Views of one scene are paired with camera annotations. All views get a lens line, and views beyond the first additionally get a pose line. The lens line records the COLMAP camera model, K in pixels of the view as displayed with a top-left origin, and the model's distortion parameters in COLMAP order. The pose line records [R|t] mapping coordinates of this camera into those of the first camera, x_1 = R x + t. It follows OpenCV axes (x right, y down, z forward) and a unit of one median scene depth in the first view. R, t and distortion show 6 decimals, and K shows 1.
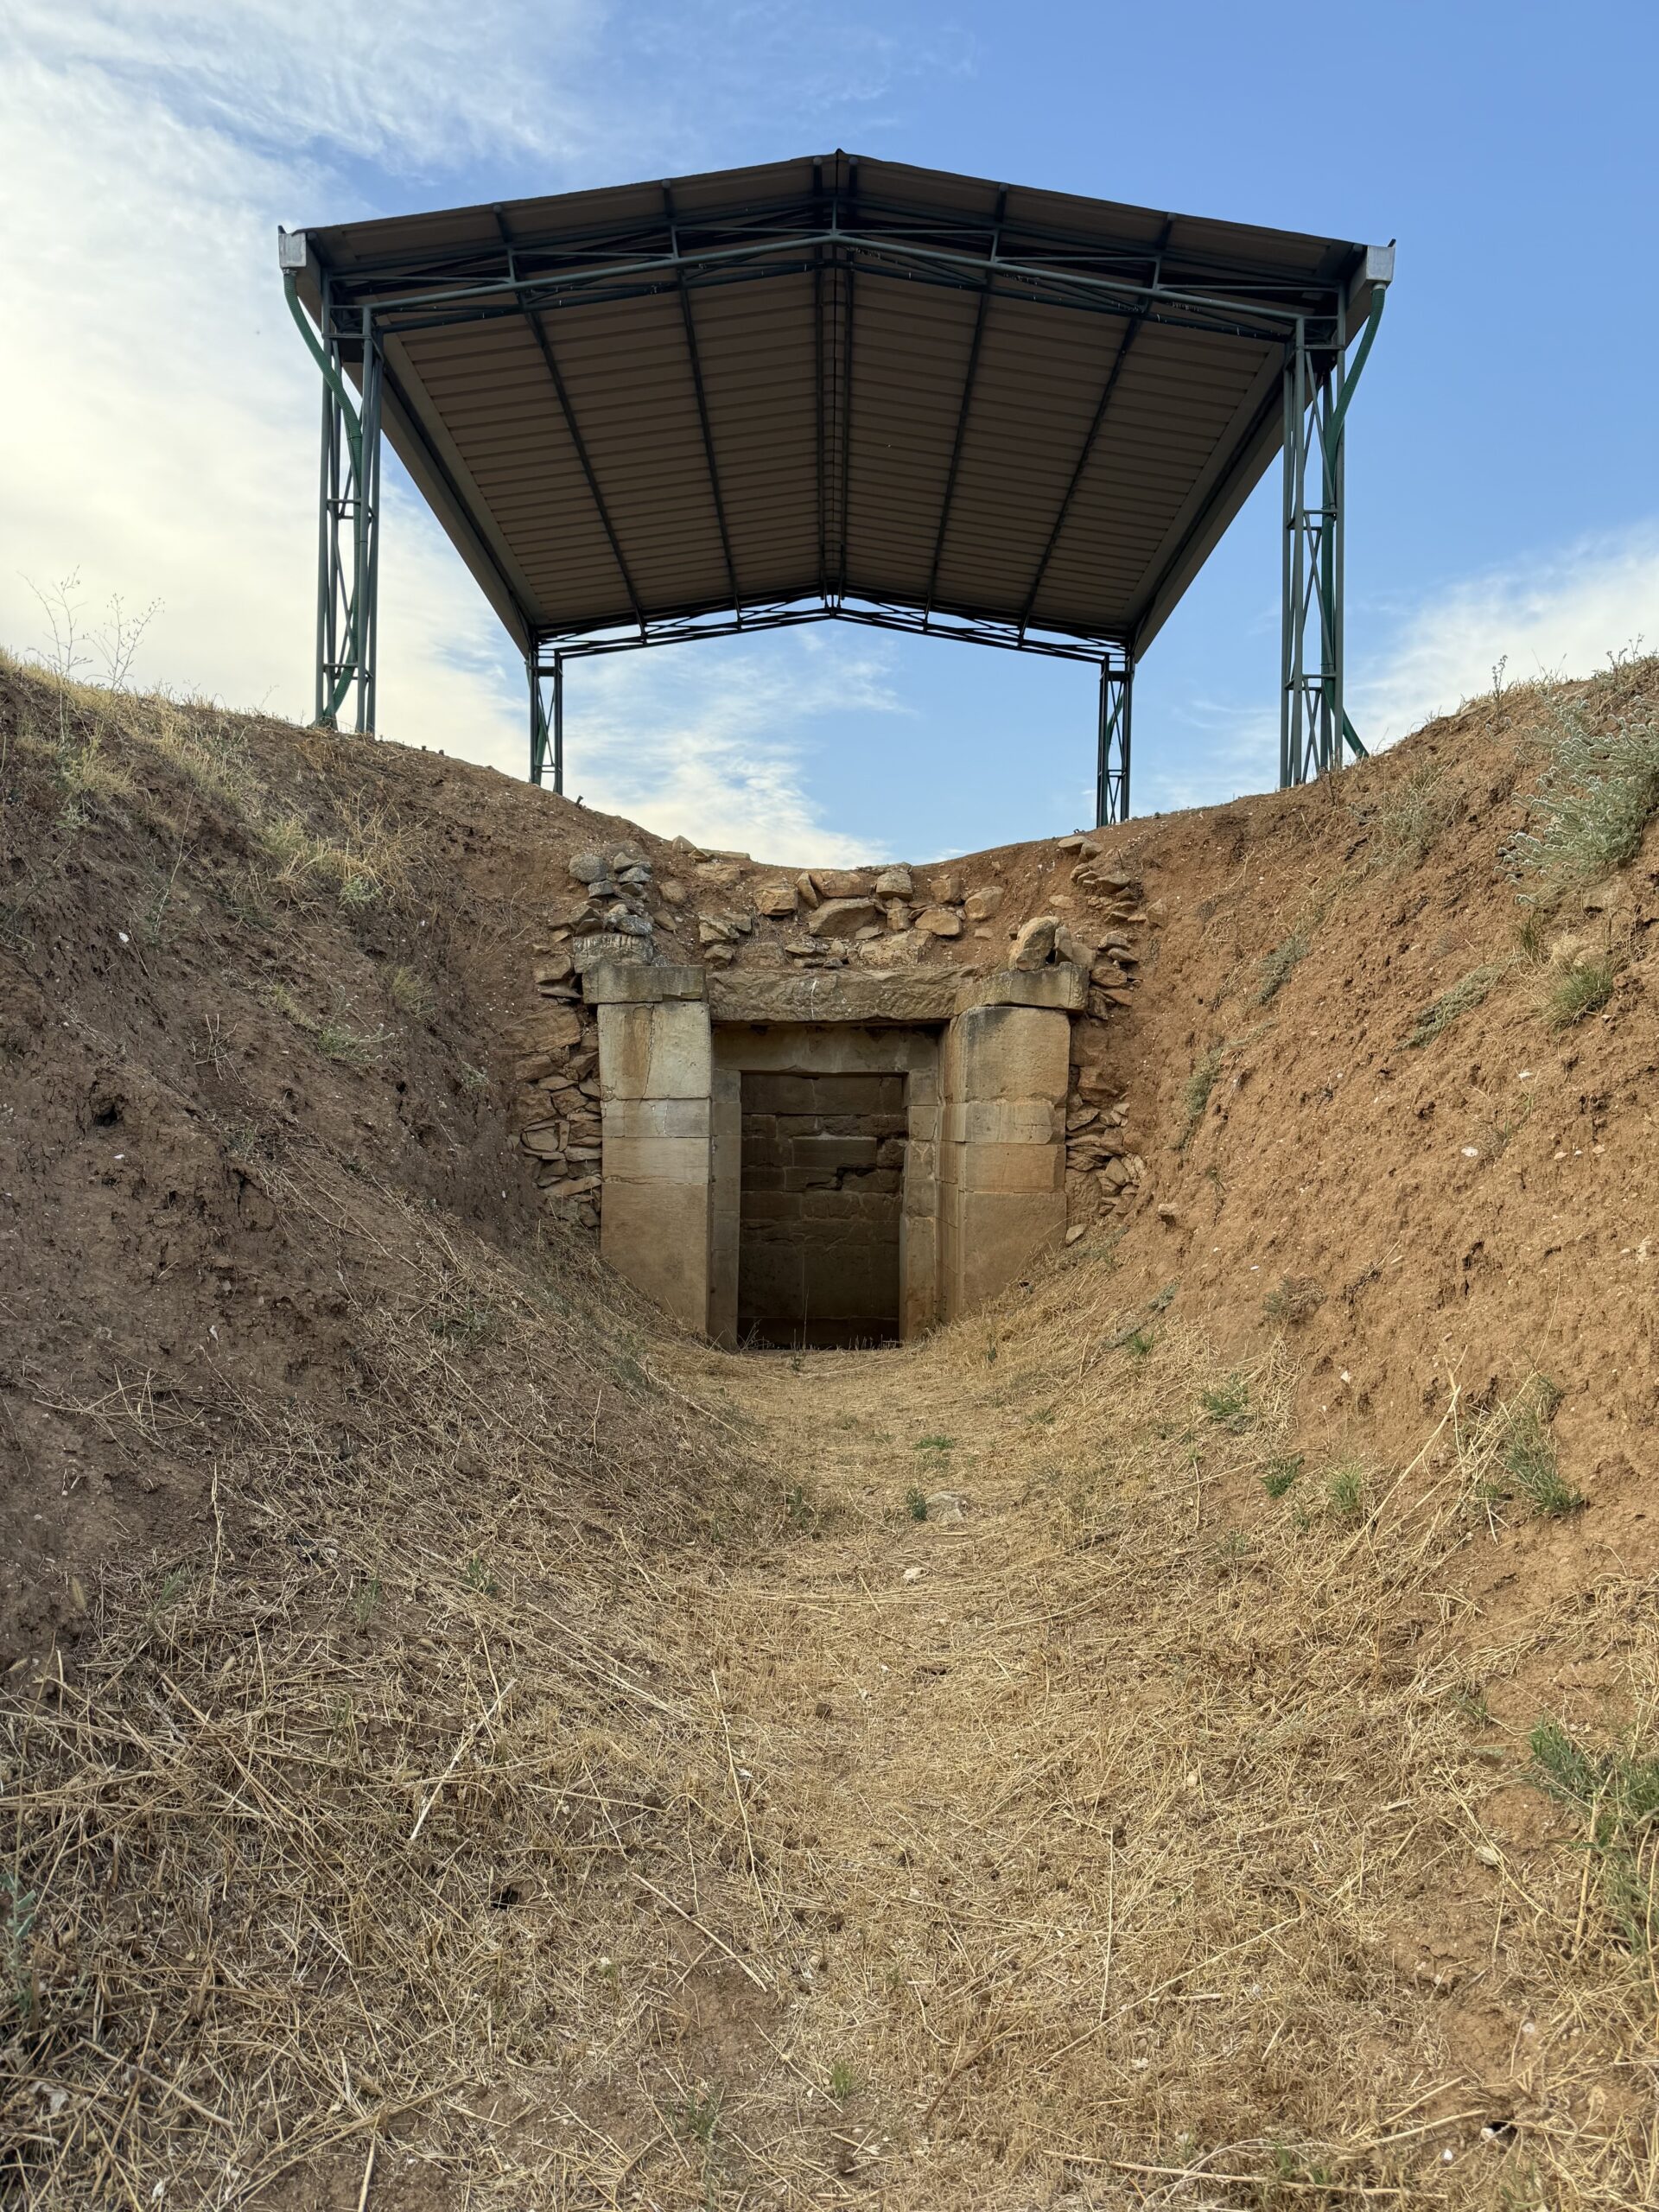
lens RADIAL K [[1527.5, 0, 817.0], [0, 1527.5, 1105.6], [0, 0, 1]] dist [0.022067, -0.006605]
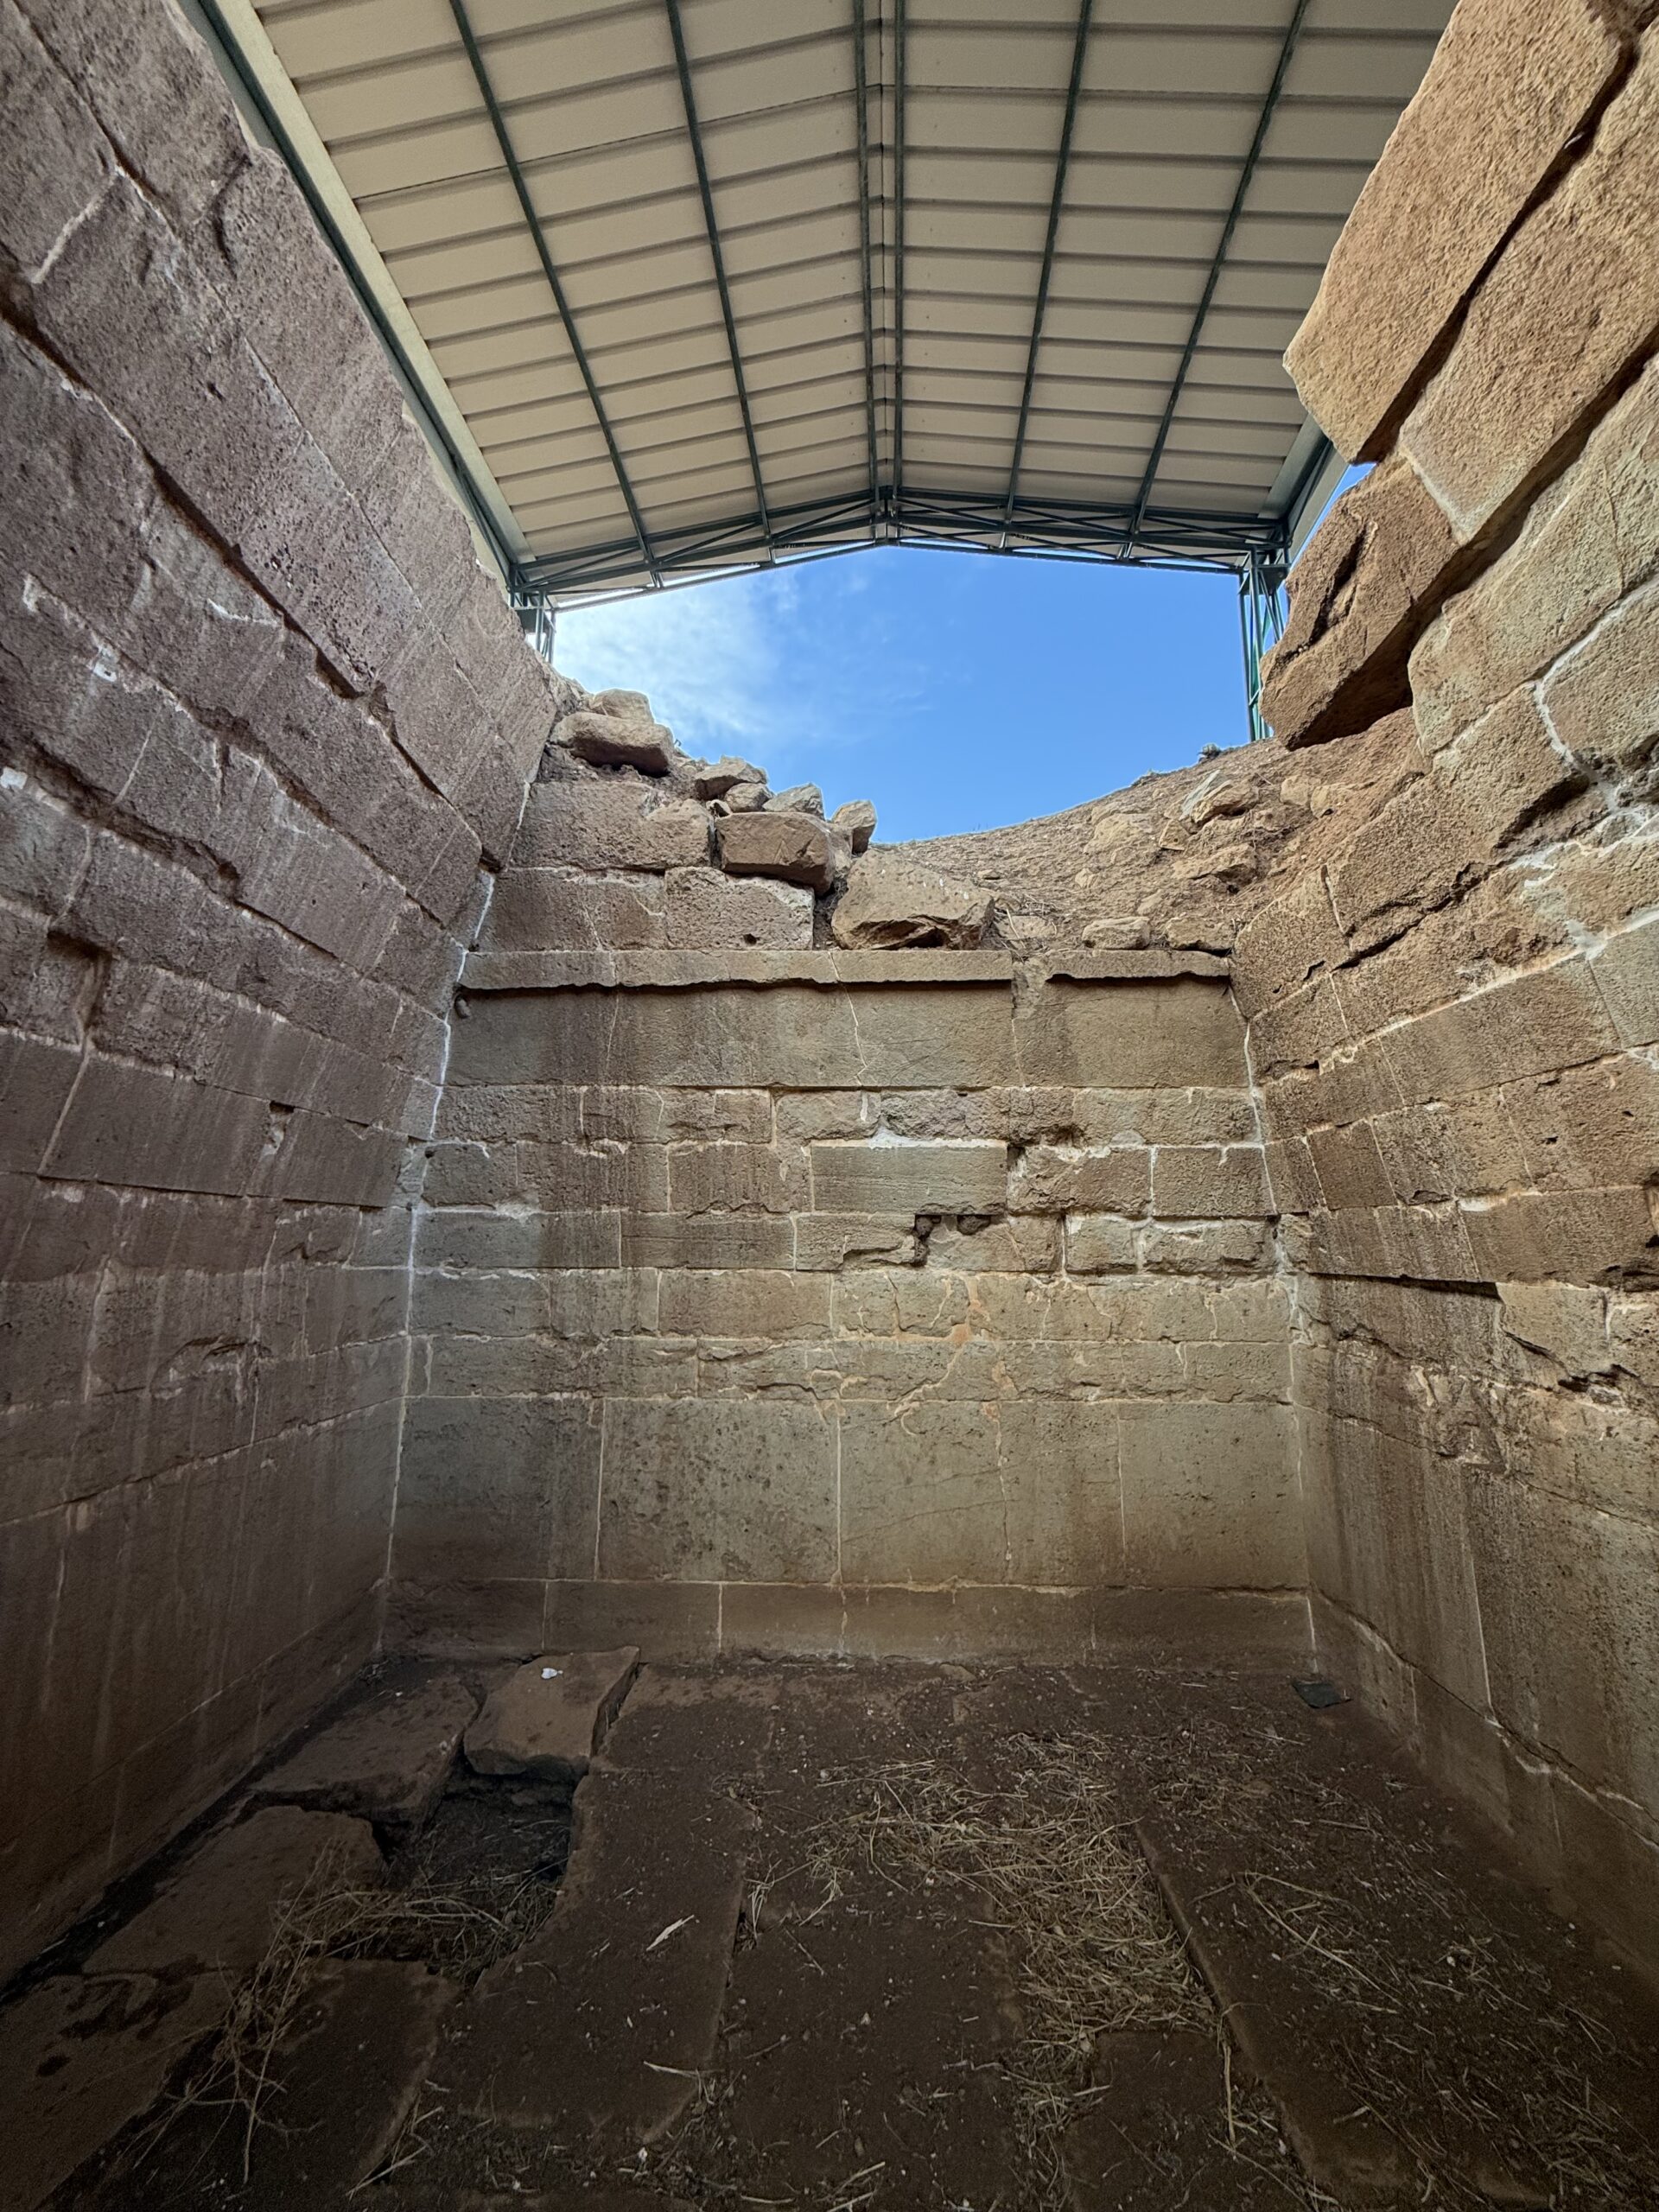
lens RADIAL K [[889.8, 0, 826.2], [0, 889.8, 1097.7], [0, 0, 1]] dist [-0.001420, -0.000121]
pose [[0.997397, -0.019905, -0.069302, 0.009316], [0.009643, 0.989330, -0.145373, 0.064784], [0.071456, 0.144326, 0.986947, 1.088682]]
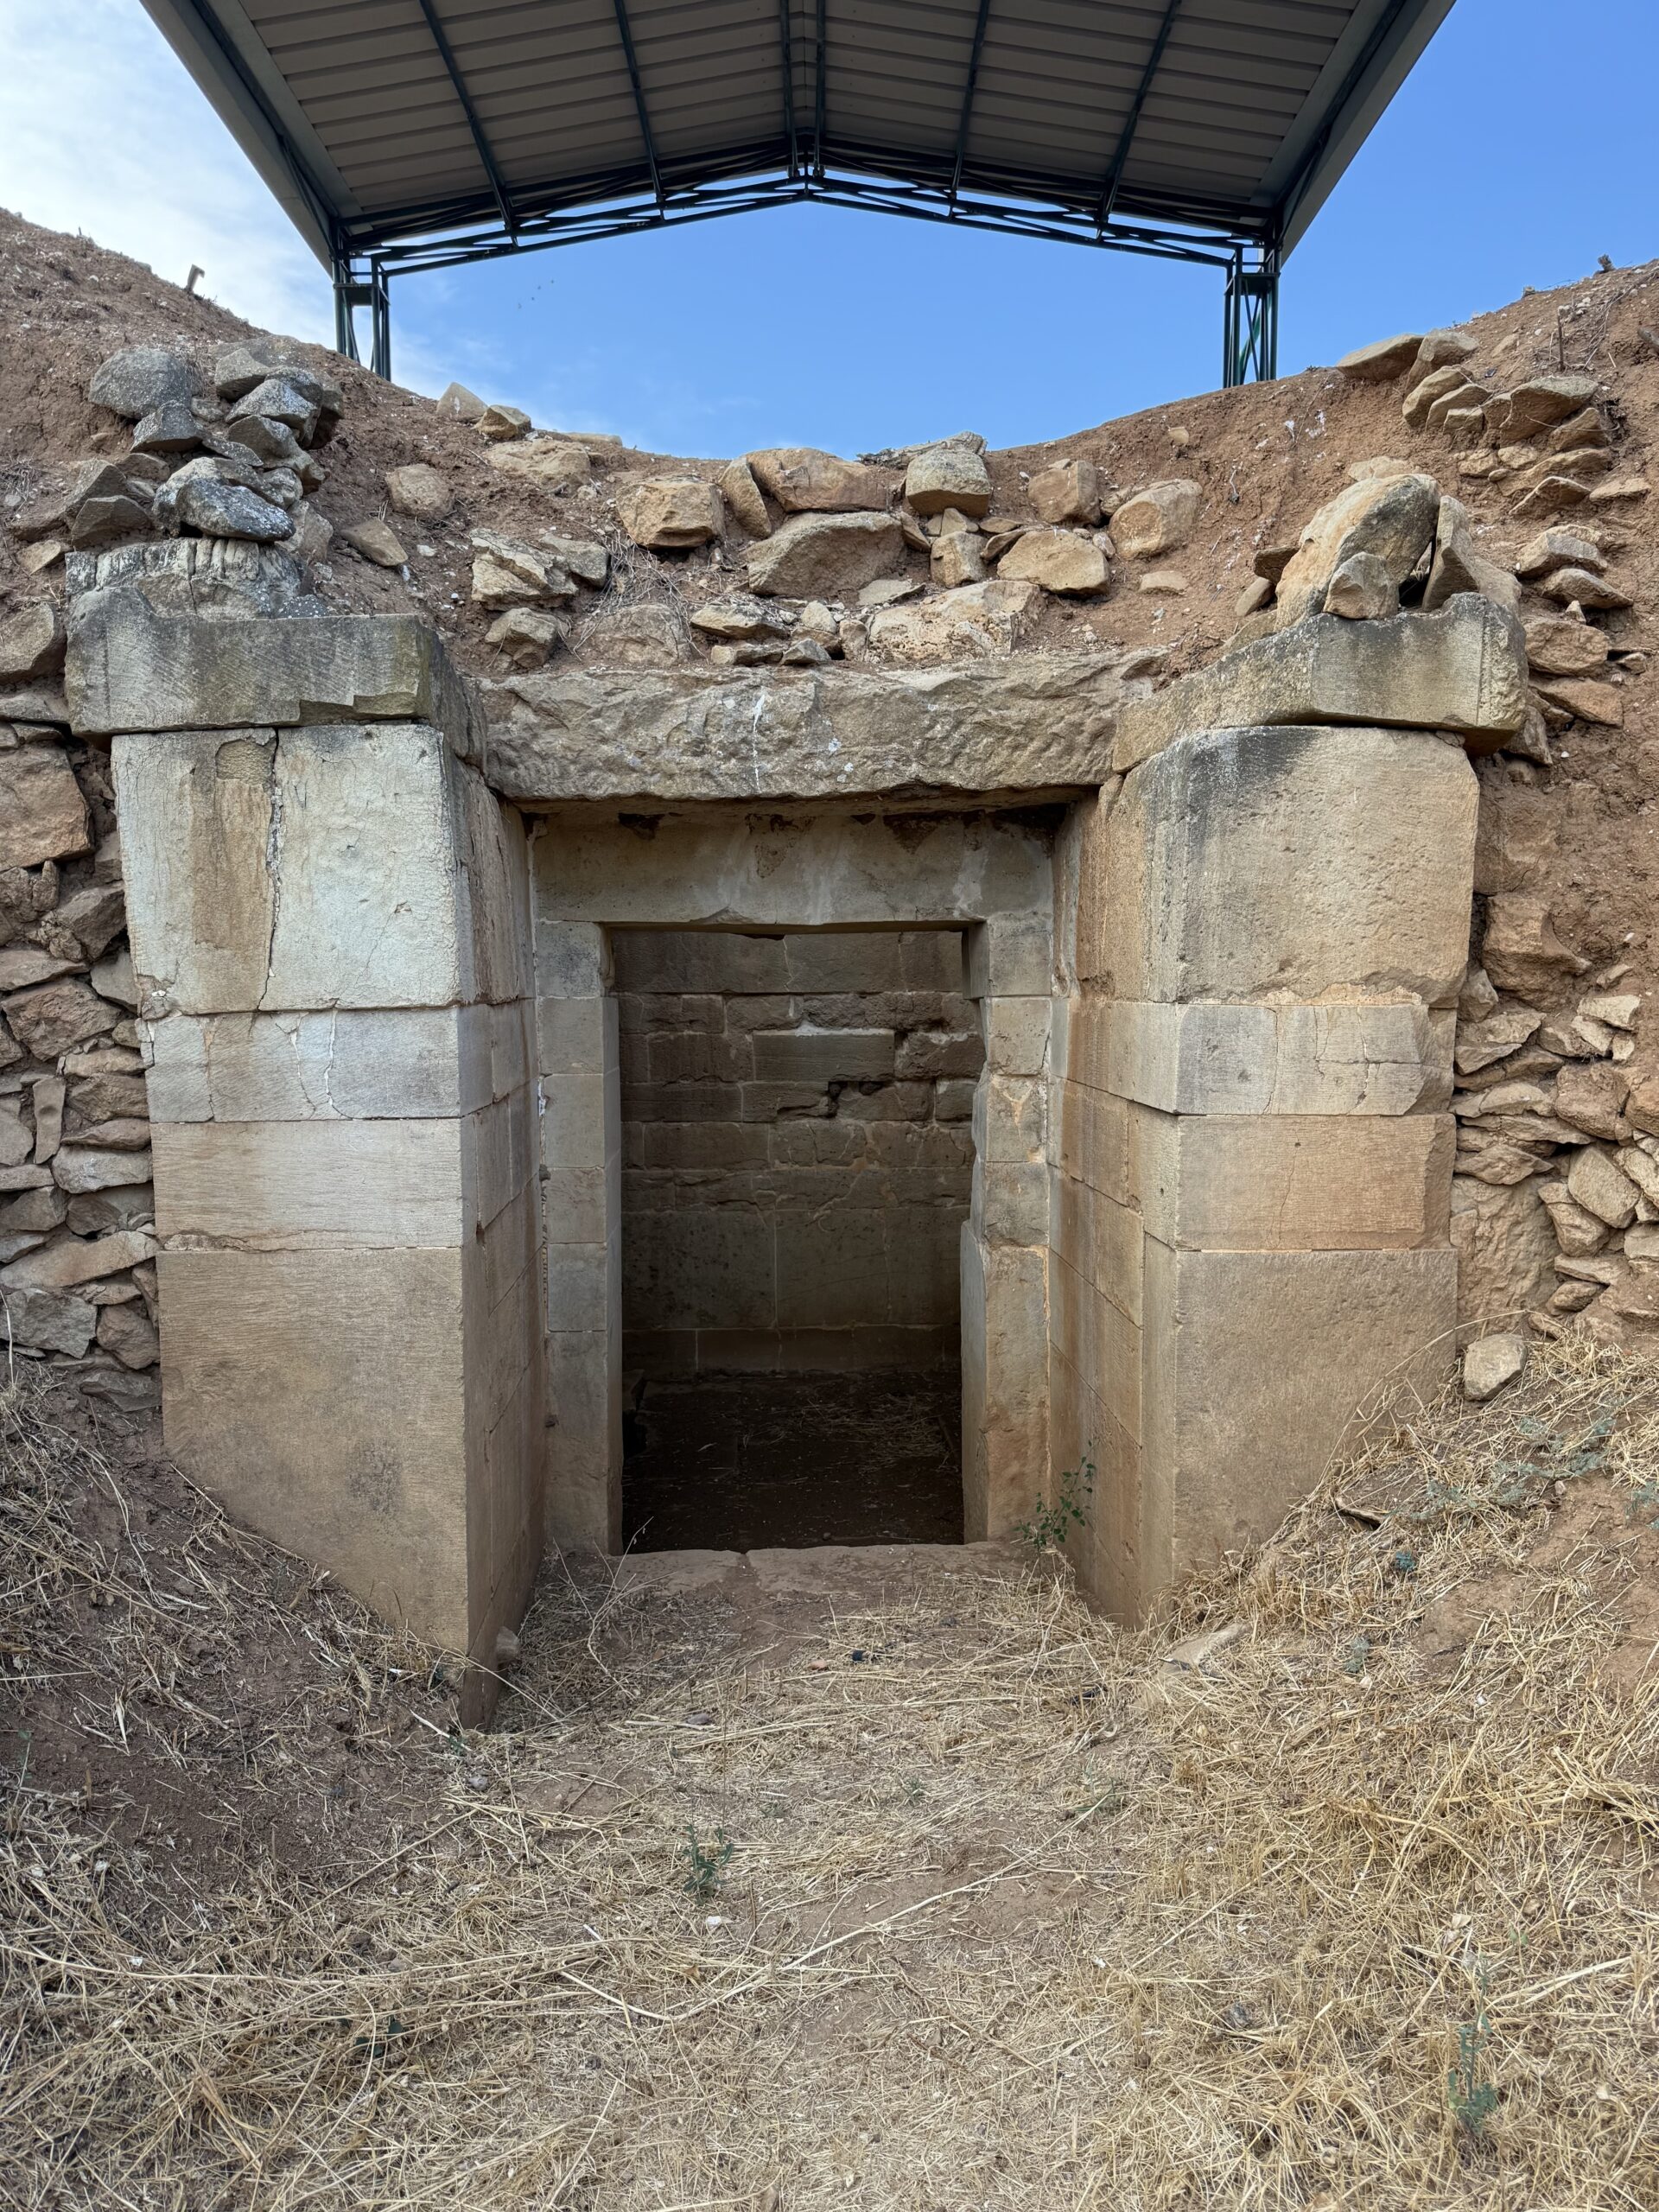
lens RADIAL K [[1527.5, 0, 824.6], [0, 1527.5, 1113.3], [0, 0, 1]] dist [0.022067, -0.006605]
pose [[0.999786, -0.019242, 0.007586, 0.010220], [0.018339, 0.994298, 0.105050, -0.014106], [-0.009564, -0.104889, 0.994438, 0.590926]]
